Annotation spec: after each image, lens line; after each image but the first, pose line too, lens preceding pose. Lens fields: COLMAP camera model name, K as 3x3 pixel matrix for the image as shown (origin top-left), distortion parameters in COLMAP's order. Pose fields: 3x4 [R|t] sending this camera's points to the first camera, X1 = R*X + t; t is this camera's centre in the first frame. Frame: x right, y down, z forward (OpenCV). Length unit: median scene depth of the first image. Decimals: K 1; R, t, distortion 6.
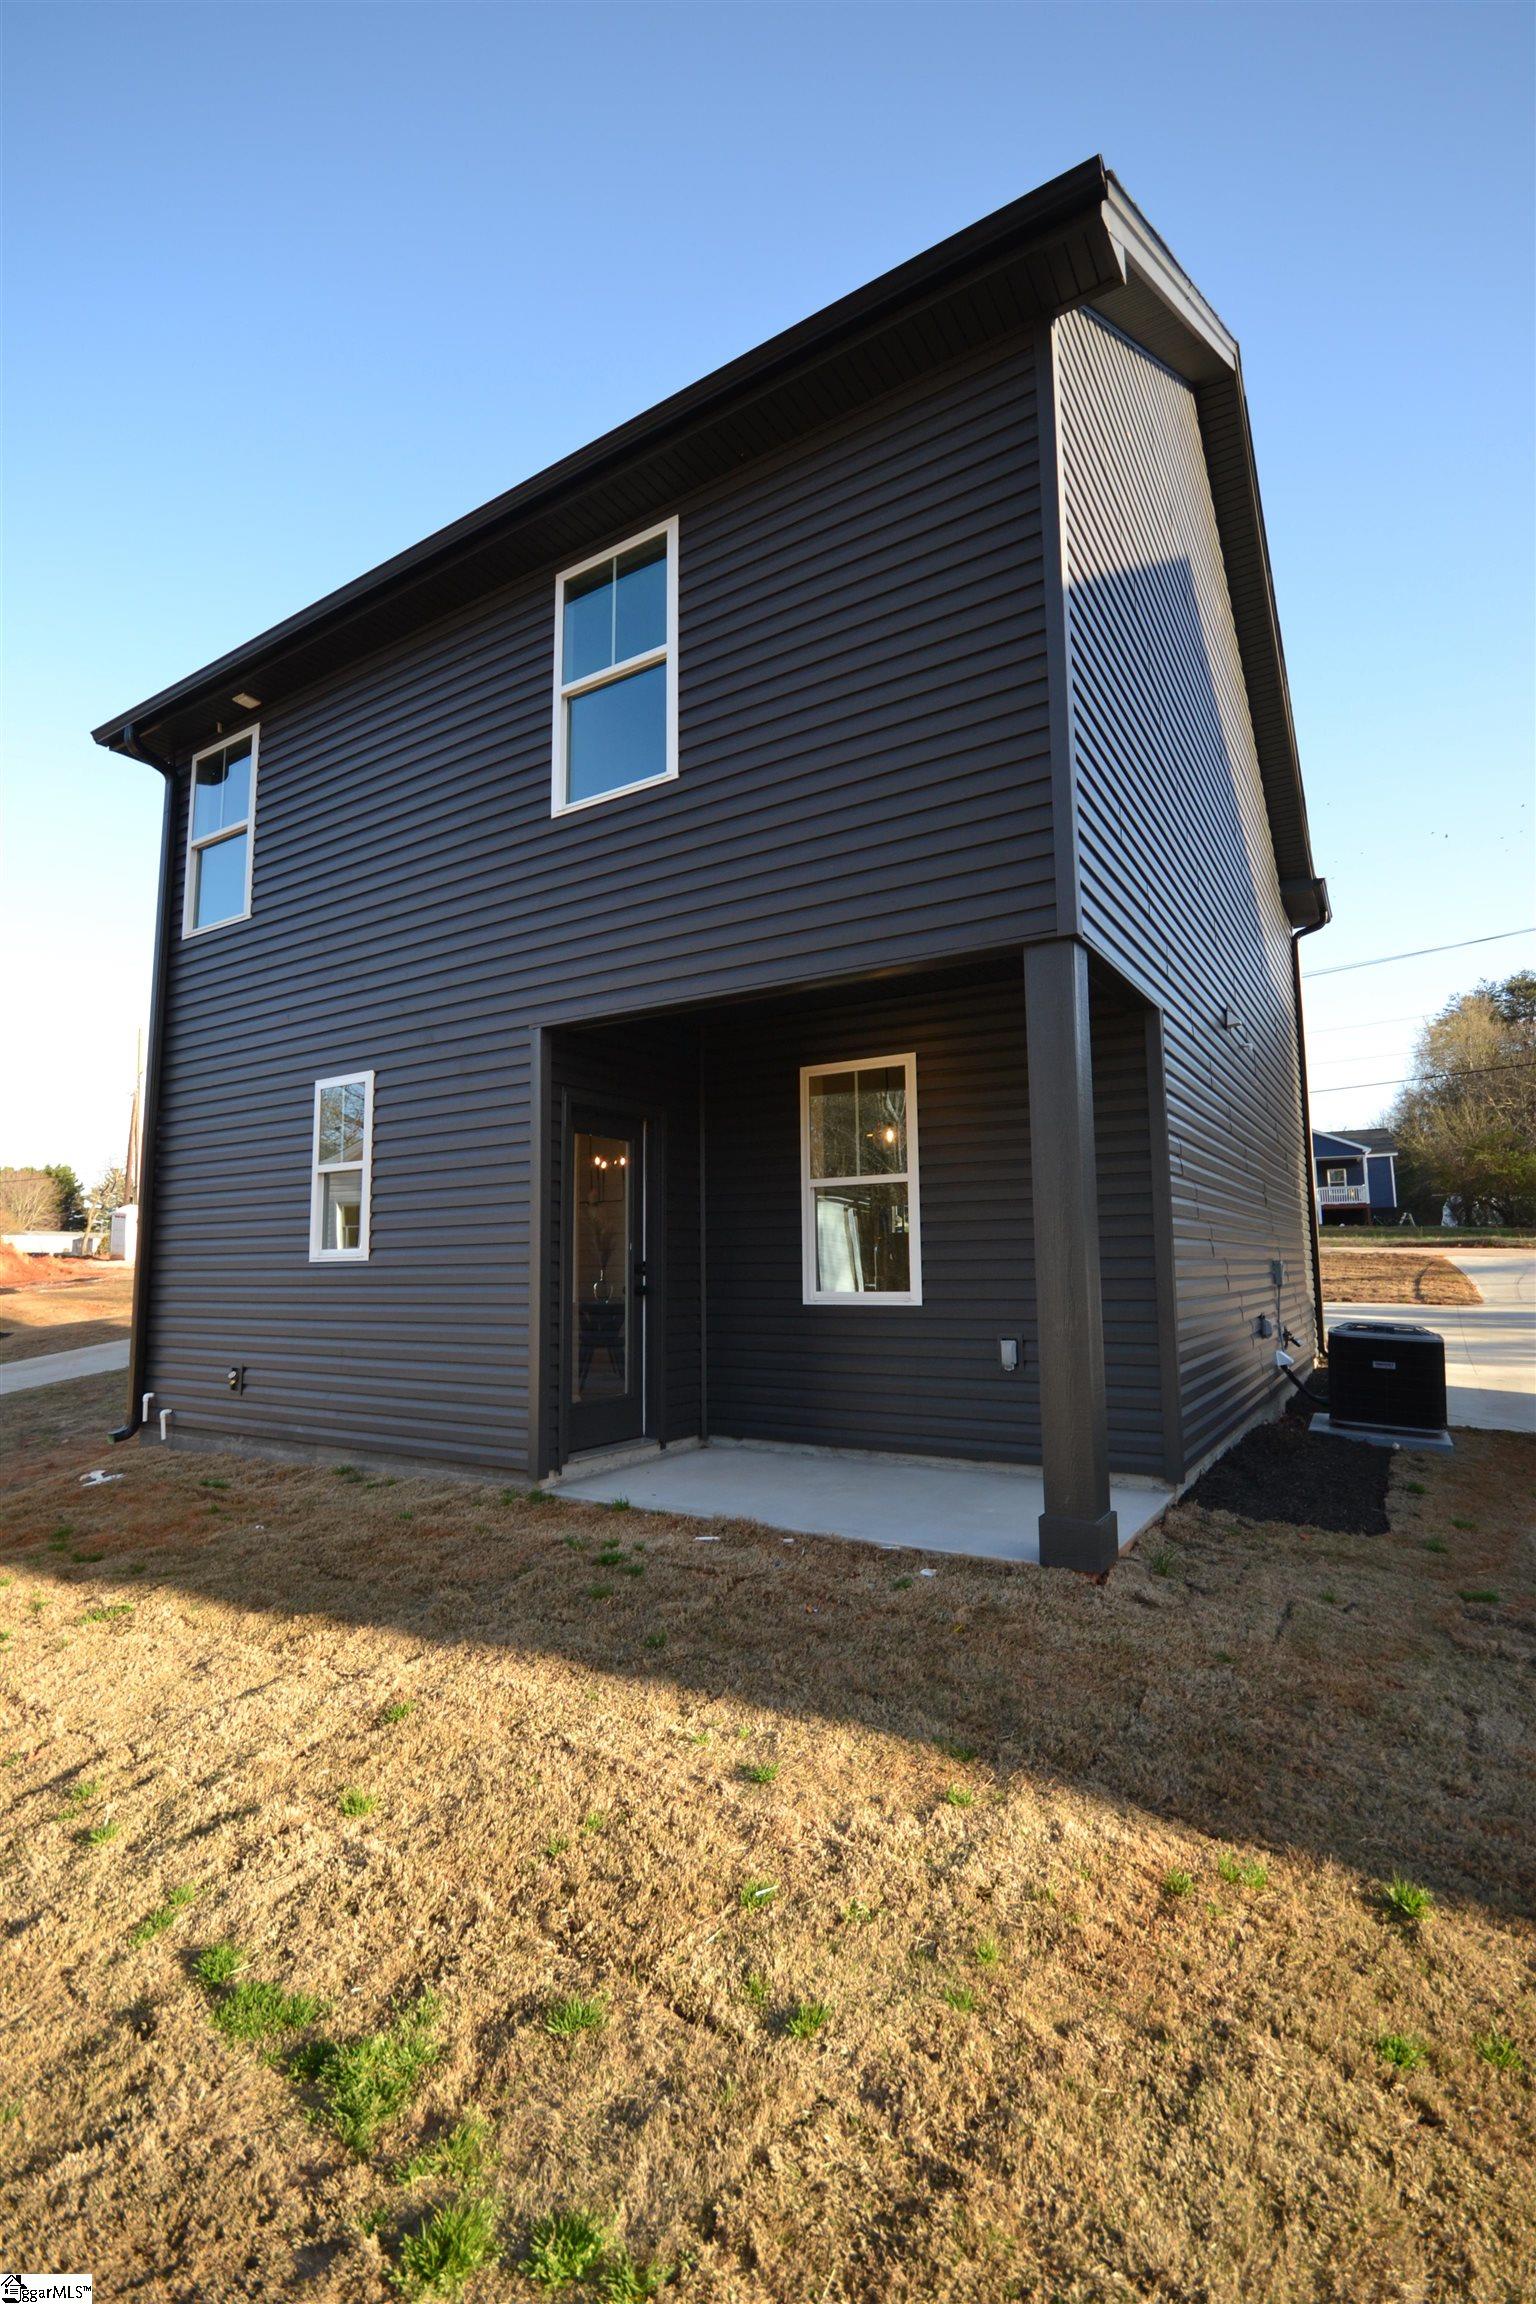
lens RADIAL K [[1033.5, 0, 779.8], [0, 1033.5, 1147.9], [0, 0, 1]] dist [0.000499, -0.005914]
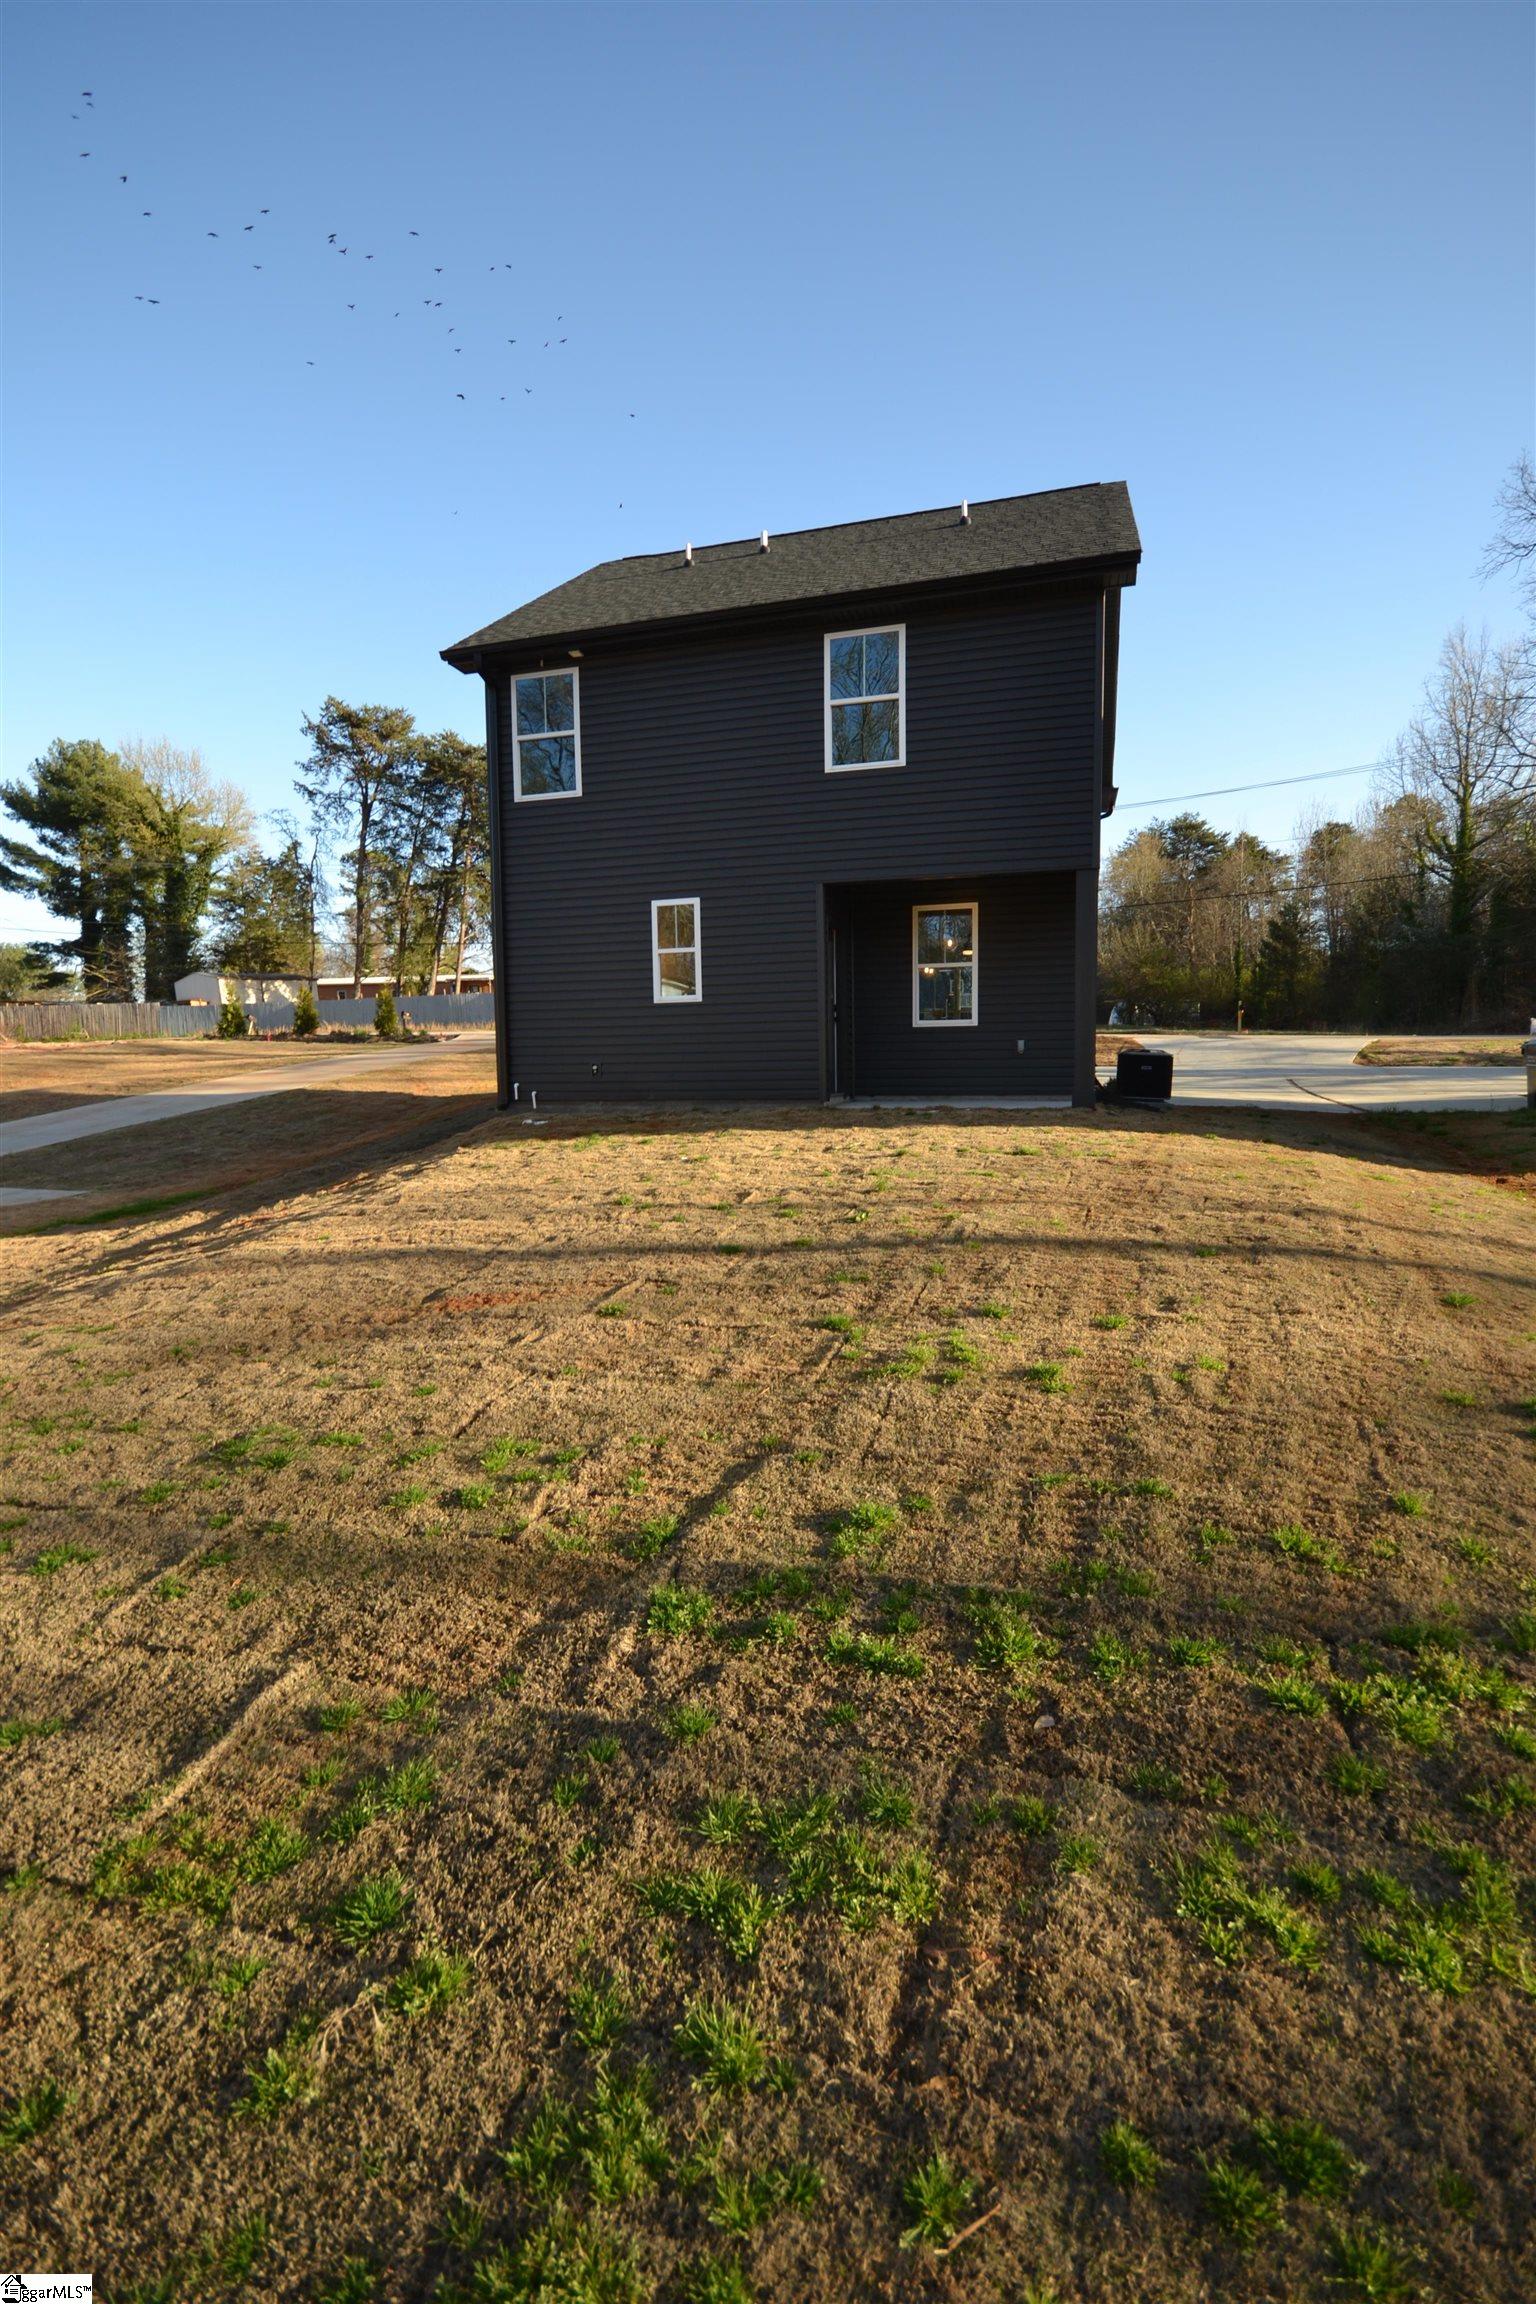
lens RADIAL K [[1033.5, 0, 779.8], [0, 1033.5, 1147.9], [0, 0, 1]] dist [0.000499, -0.005914]
pose [[0.961668, -0.022461, 0.273295, -0.774965], [-0.029851, 0.982142, 0.185757, 0.016080], [-0.272587, -0.186795, 0.943824, -0.866042]]
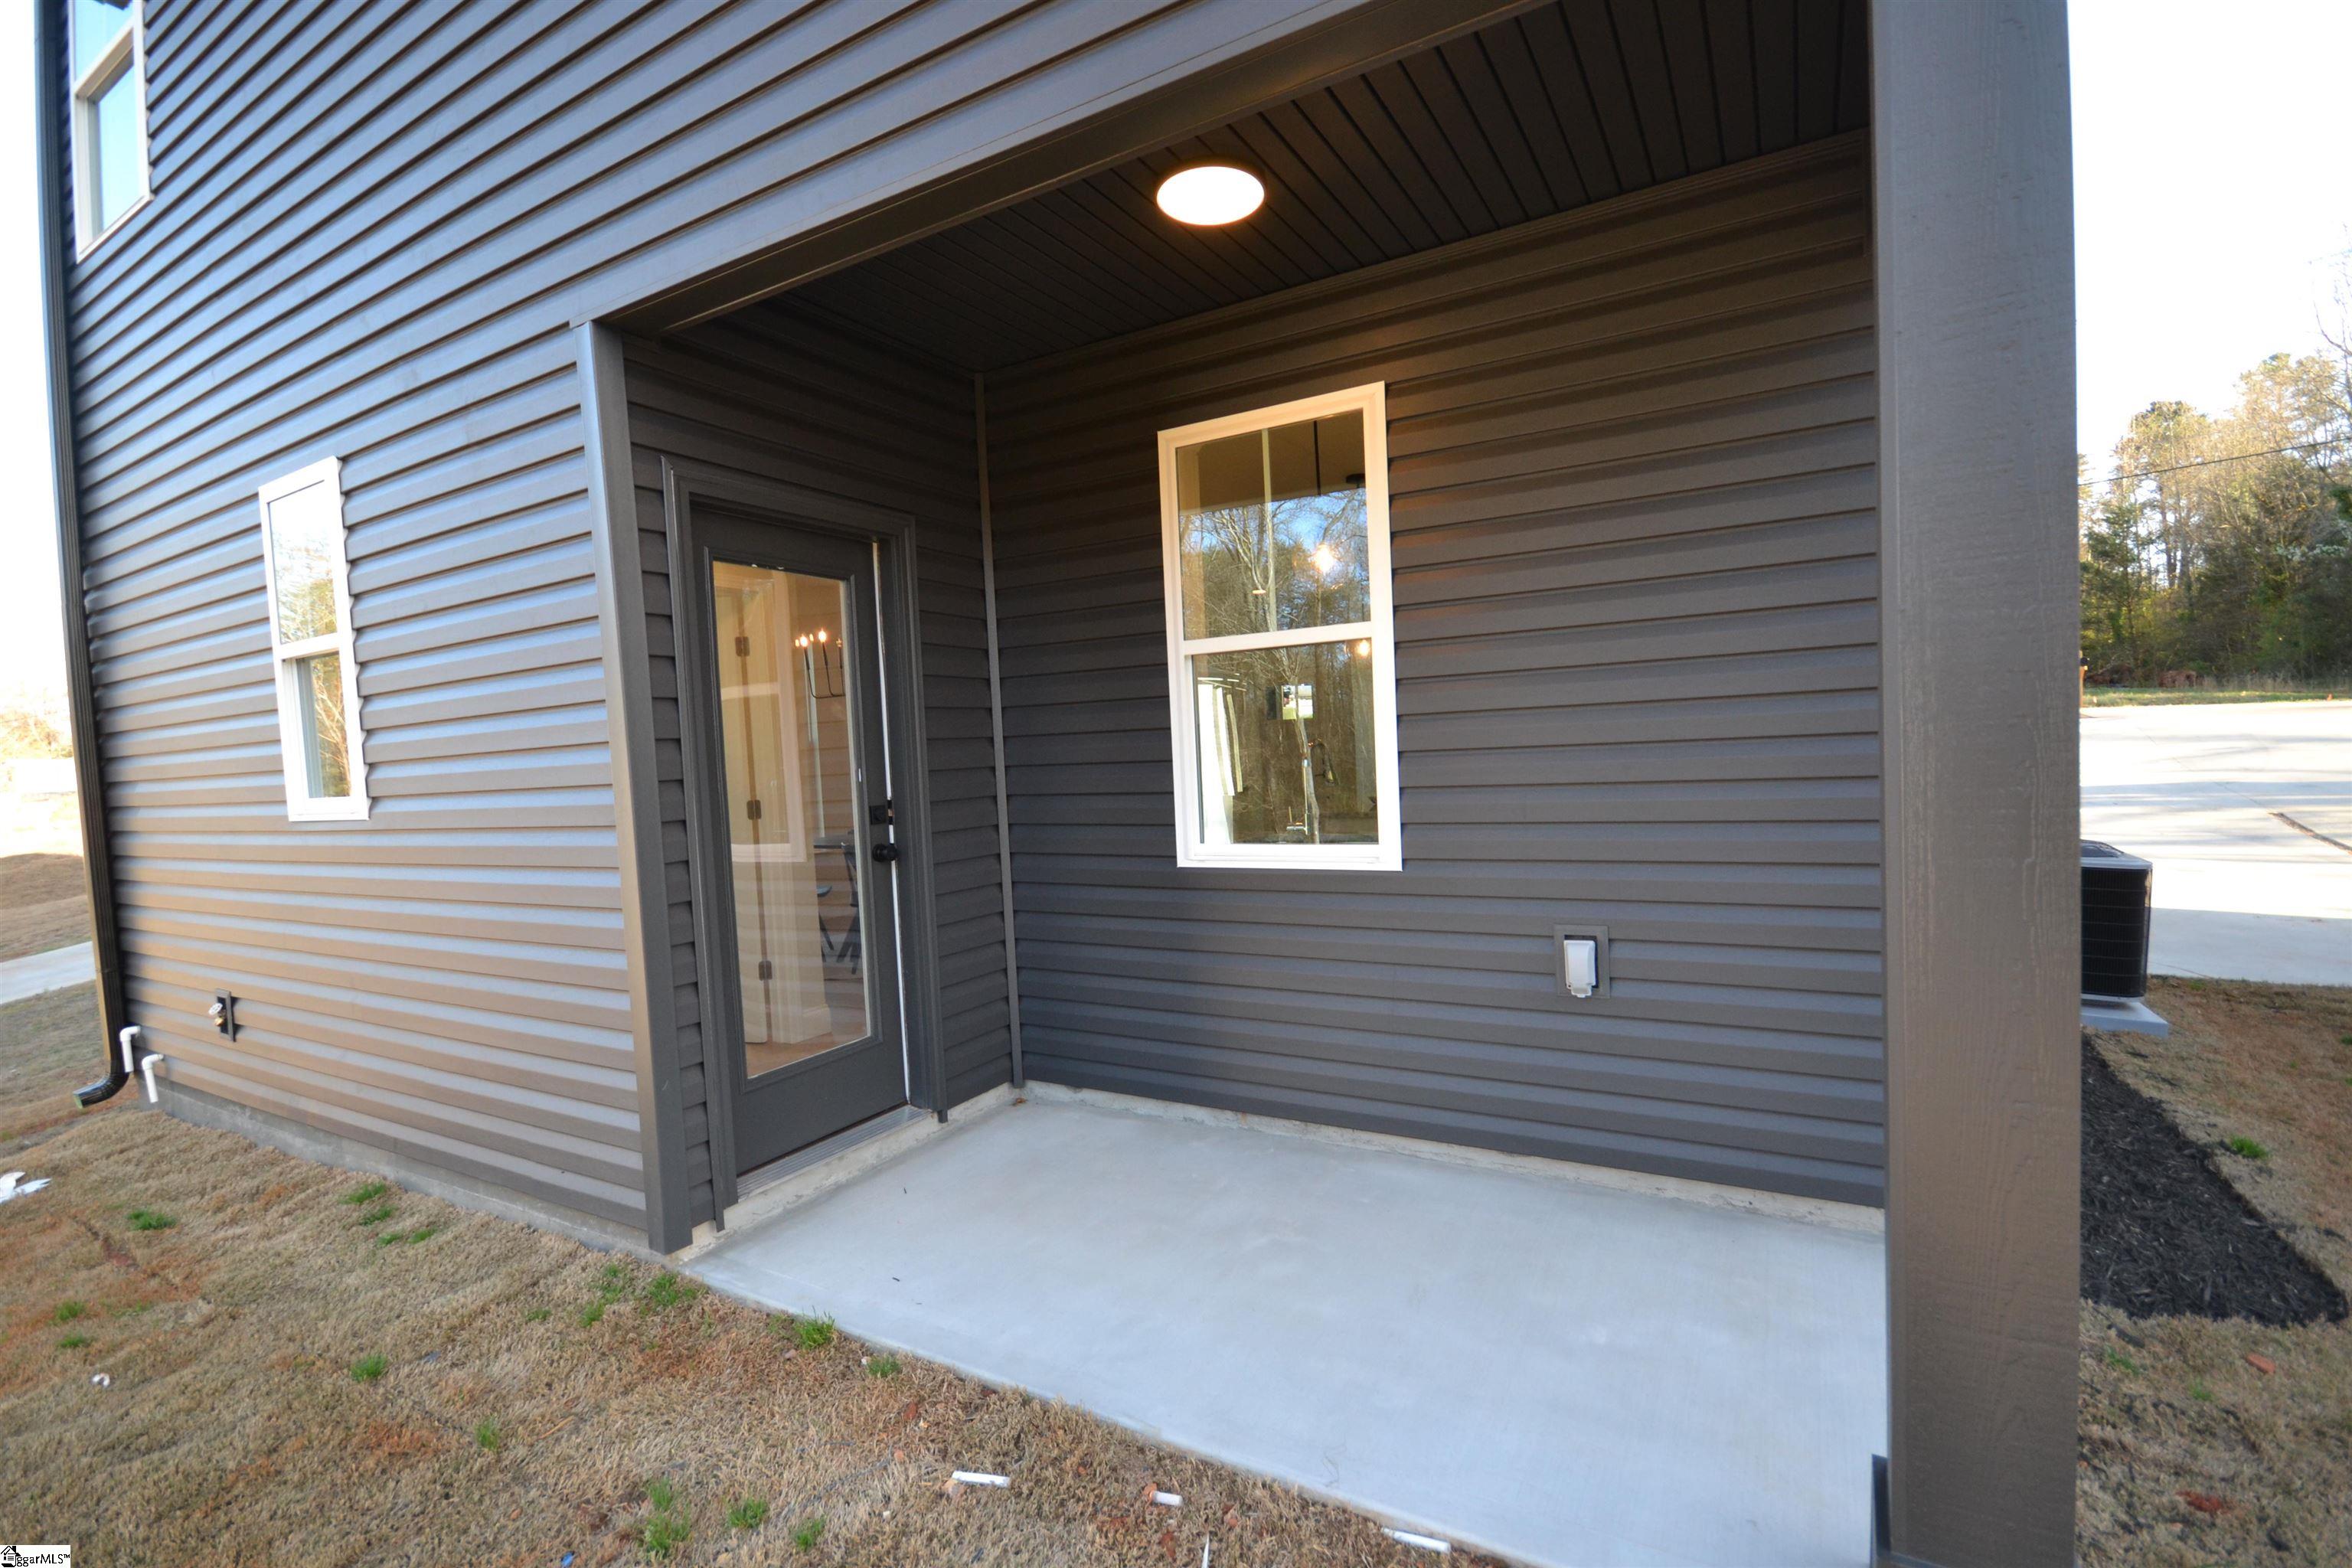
lens RADIAL K [[1055.0, 0, 1179.6], [0, 1055.0, 800.7], [0, 0, 1]] dist [0.000499, -0.005914]
pose [[0.998769, -0.036488, 0.033596, 0.005645], [0.030618, 0.986459, 0.161126, 0.023609], [-0.039020, -0.159899, 0.986362, 0.437535]]
